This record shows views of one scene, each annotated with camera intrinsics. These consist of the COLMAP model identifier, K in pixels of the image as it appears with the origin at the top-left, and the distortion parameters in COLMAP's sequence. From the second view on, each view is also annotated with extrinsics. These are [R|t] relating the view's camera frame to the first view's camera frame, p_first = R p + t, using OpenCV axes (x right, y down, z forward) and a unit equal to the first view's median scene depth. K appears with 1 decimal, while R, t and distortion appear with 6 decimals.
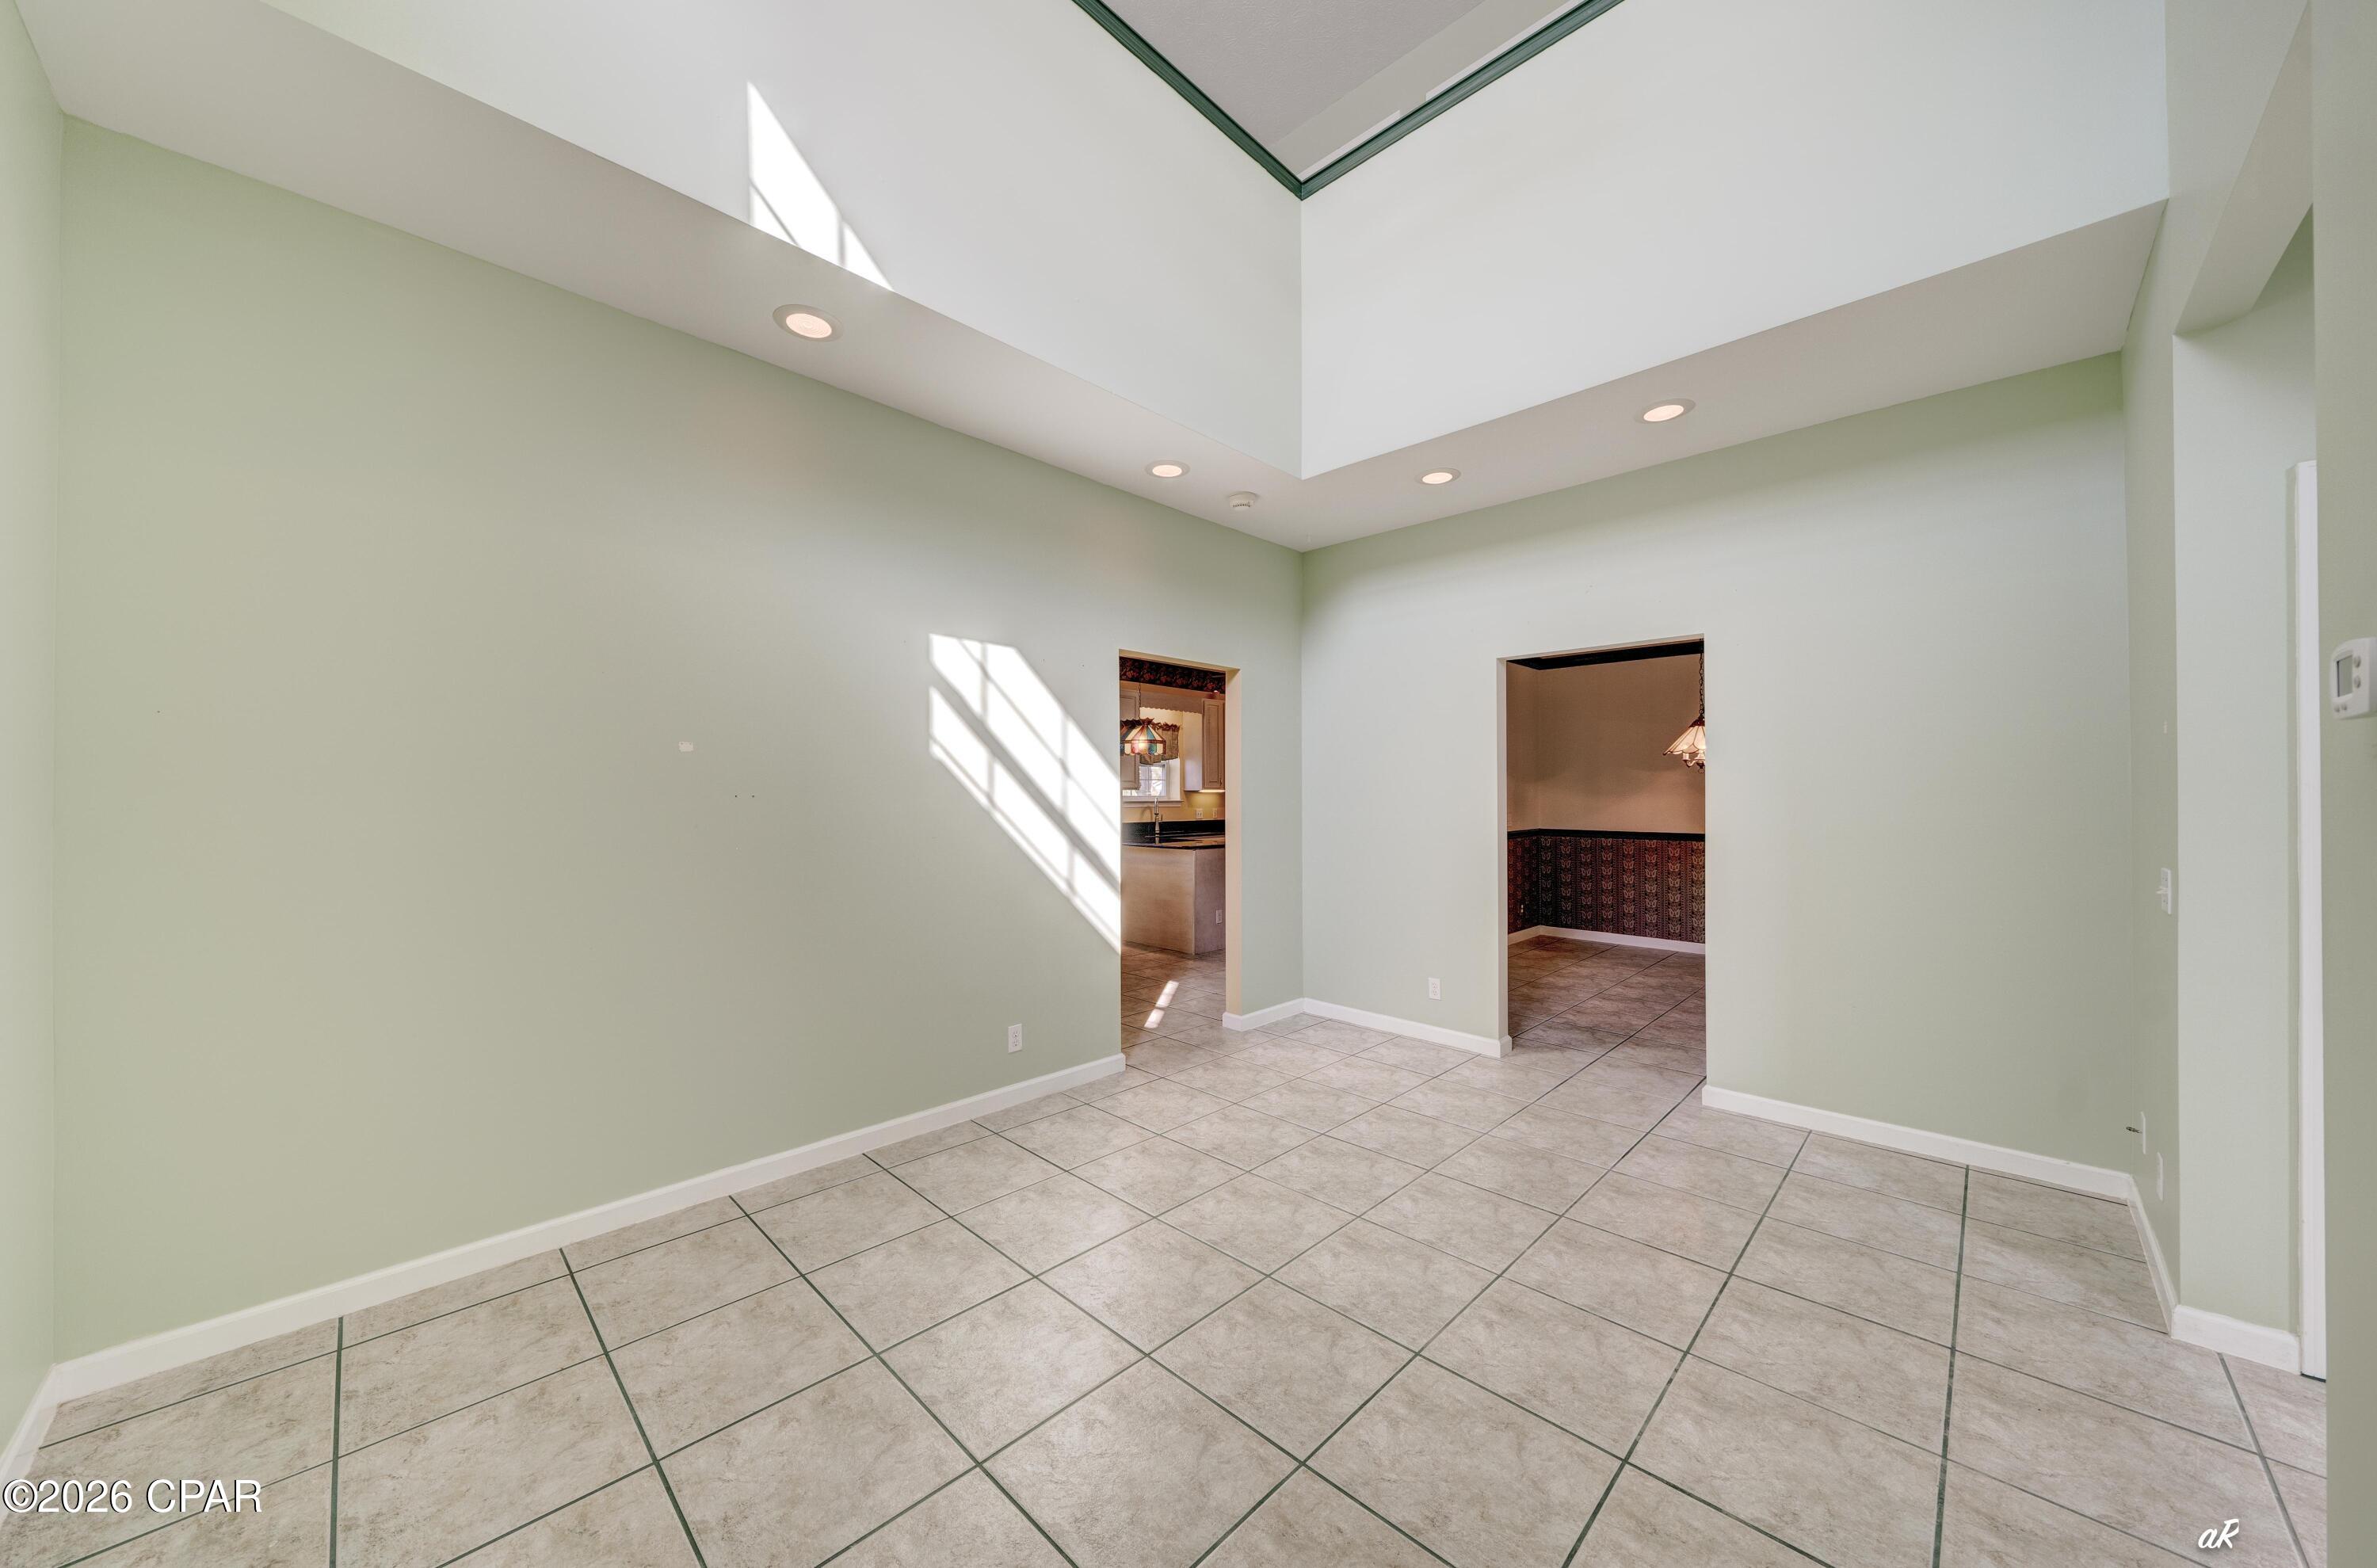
lens RADIAL K [[833.0, 0, 1169.4], [0, 833.0, 769.2], [0, 0, 1]] dist [-0.004060, -0.000690]
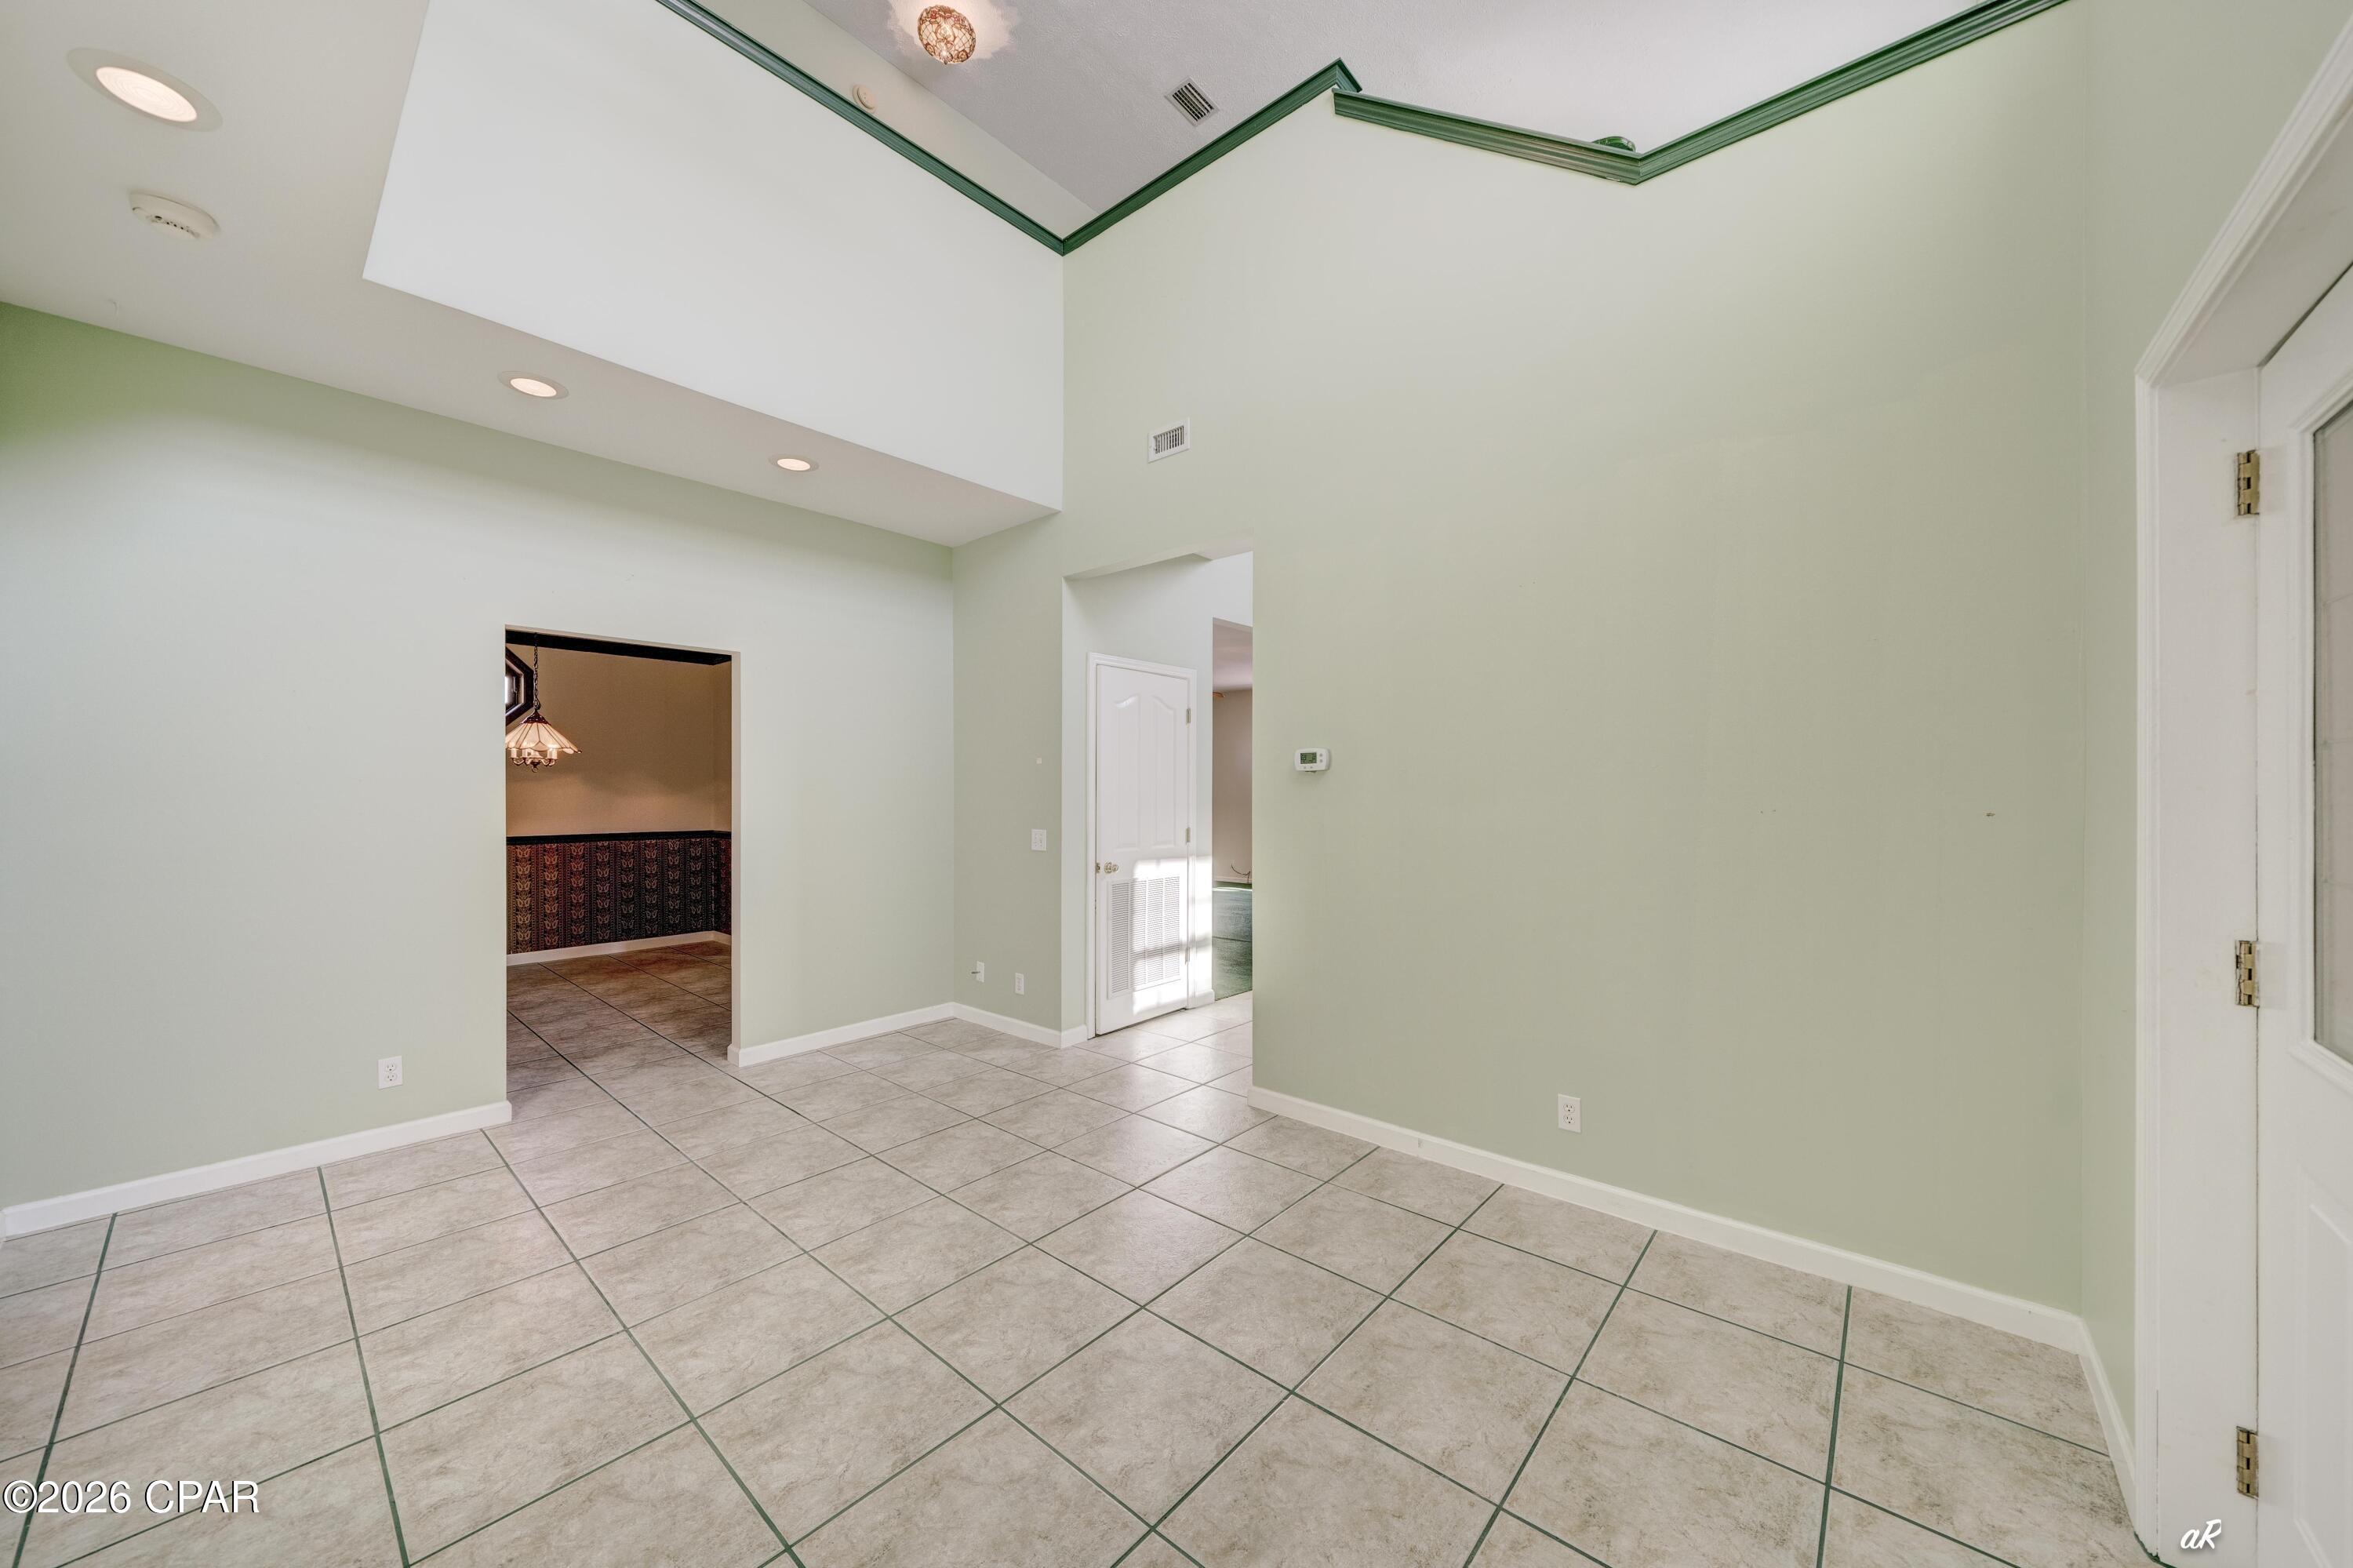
lens RADIAL K [[824.6, 0, 1159.4], [0, 824.6, 805.9], [0, 0, 1]] dist [-0.004060, -0.000690]
pose [[-0.067907, -0.010909, 0.997632, -0.543058], [-0.027405, 0.999583, 0.009065, 0.017112], [-0.997315, -0.026725, -0.068178, 0.524547]]
